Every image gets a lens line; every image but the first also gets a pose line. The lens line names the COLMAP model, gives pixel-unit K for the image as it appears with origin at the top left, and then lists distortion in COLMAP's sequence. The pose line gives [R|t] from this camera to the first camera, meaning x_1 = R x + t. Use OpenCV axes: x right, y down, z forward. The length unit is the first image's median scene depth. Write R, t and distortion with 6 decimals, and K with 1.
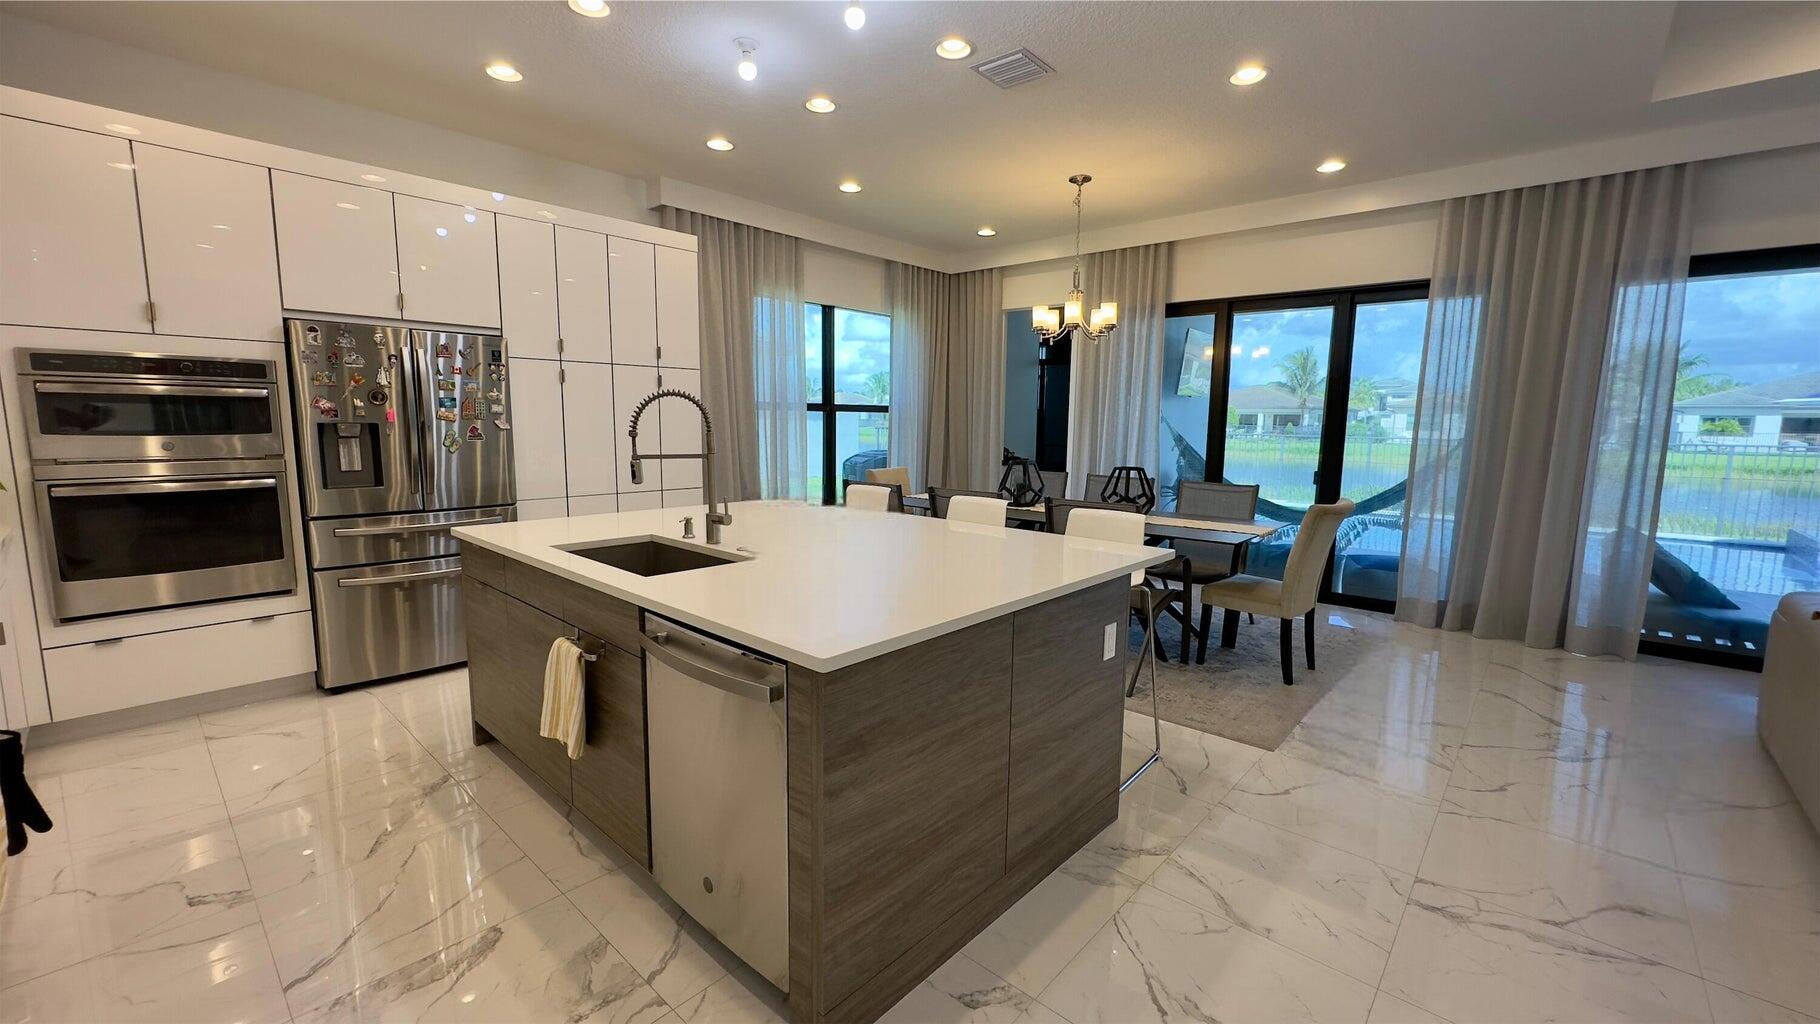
lens RADIAL K [[726.8, 0, 910.0], [0, 726.8, 512.0], [0, 0, 1]] dist [-0.003304, 0.000193]
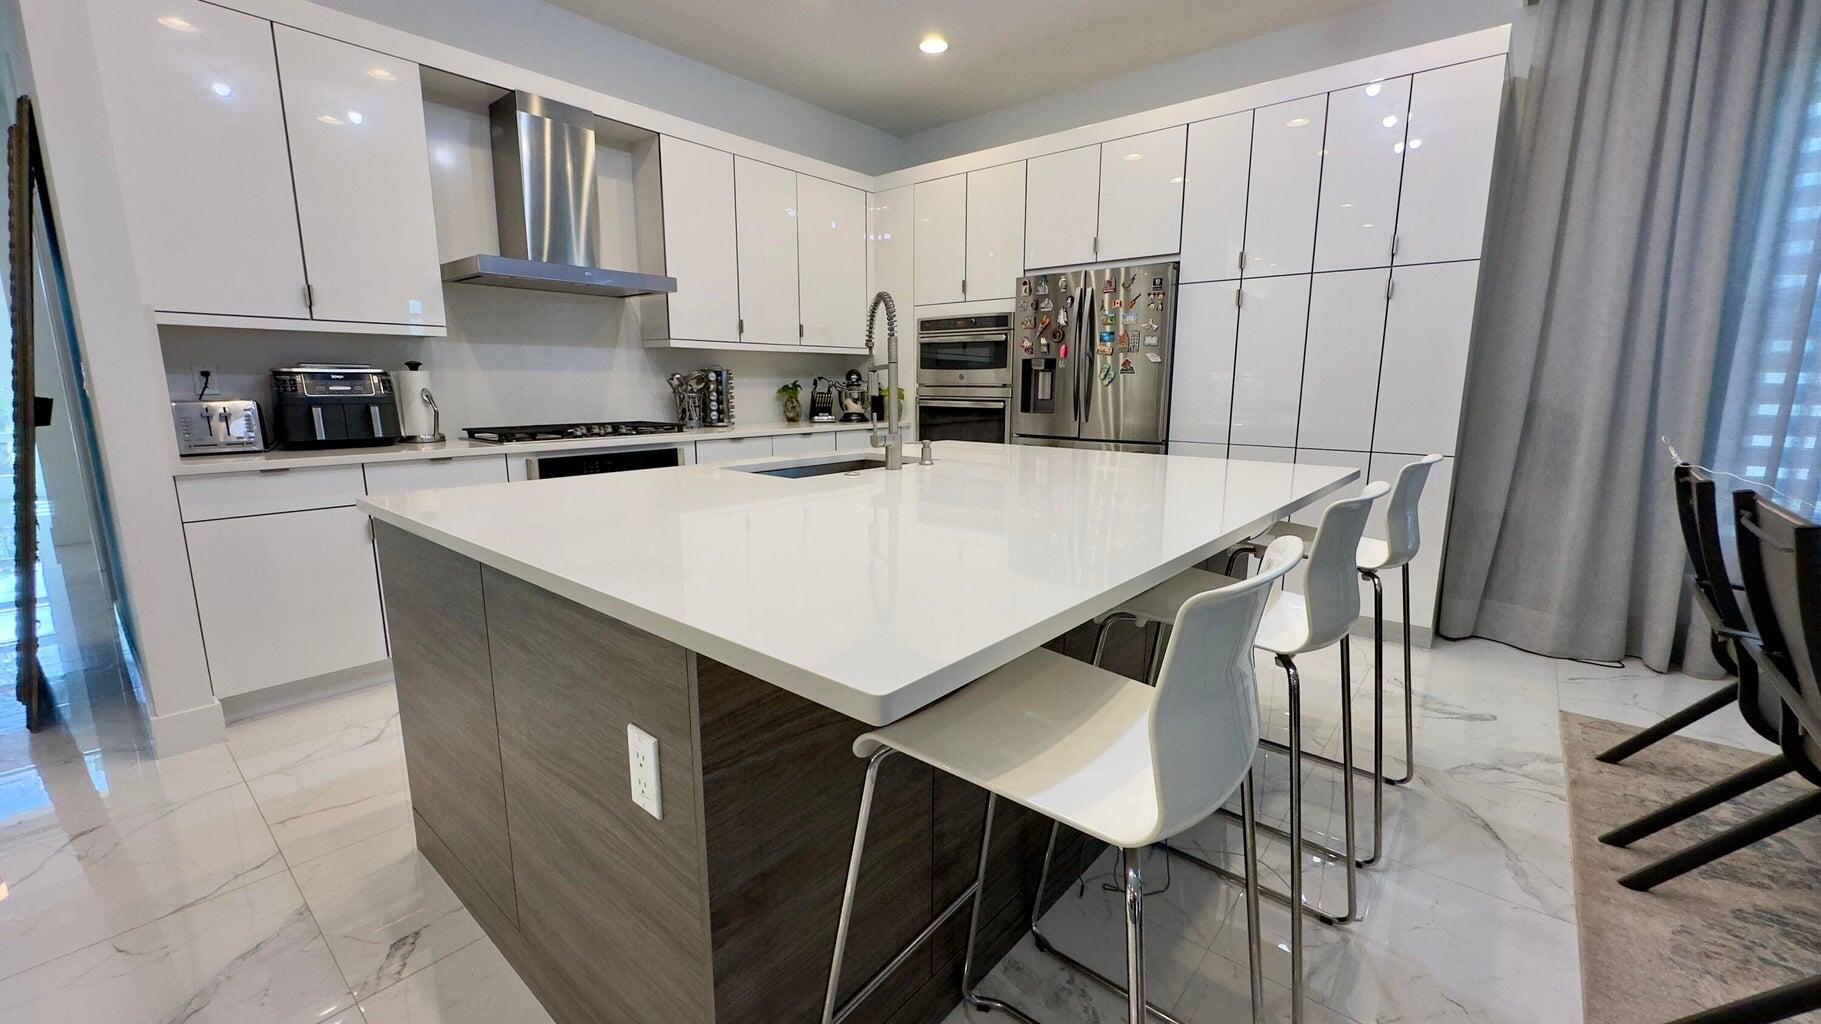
lens RADIAL K [[727.2, 0, 910.5], [0, 727.2, 512.0], [0, 0, 1]] dist [-0.003304, 0.000193]
pose [[0.036388, 0.162788, -0.985990, 0.461211], [-0.129566, 0.979084, 0.156866, -0.035544], [0.990903, 0.122042, 0.056719, 0.766861]]
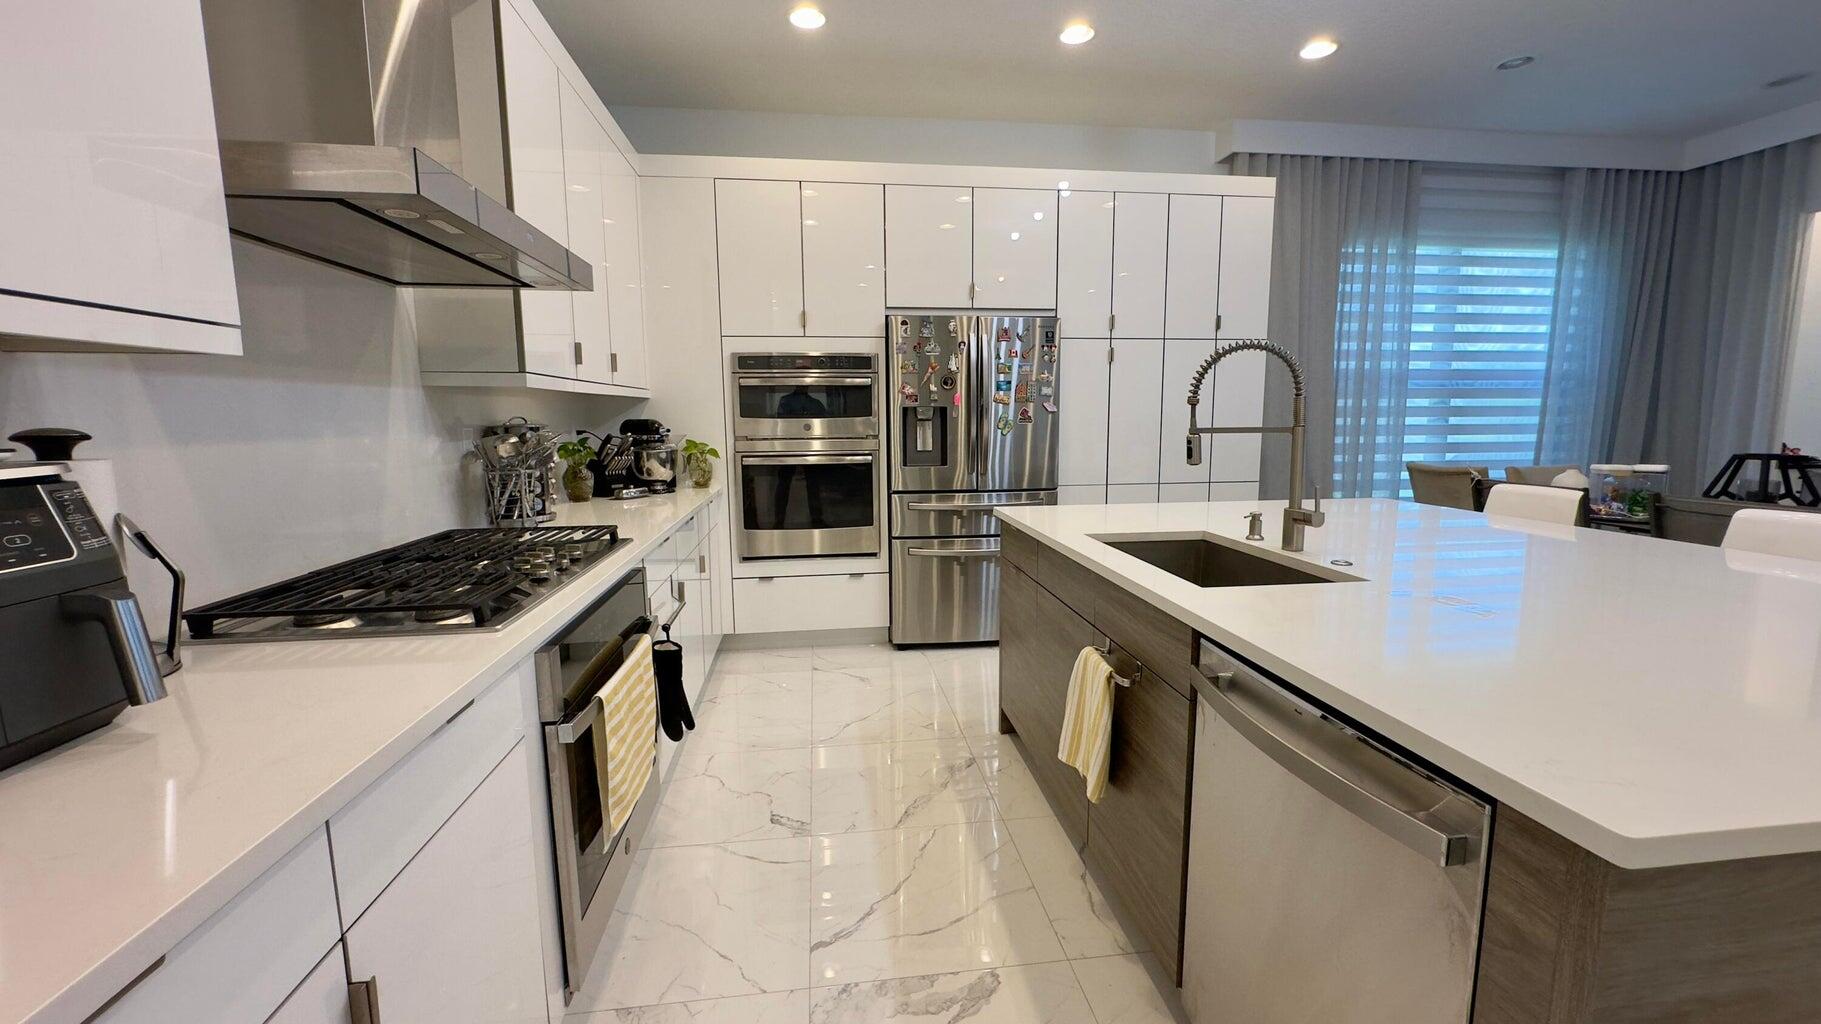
lens RADIAL K [[727.2, 0, 910.5], [0, 727.2, 512.0], [0, 0, 1]] dist [-0.003304, 0.000193]
pose [[0.761615, 0.067000, -0.644557, -0.074347], [-0.064876, 0.997527, 0.027032, 0.007953], [0.644774, 0.021228, 0.764078, 0.153997]]
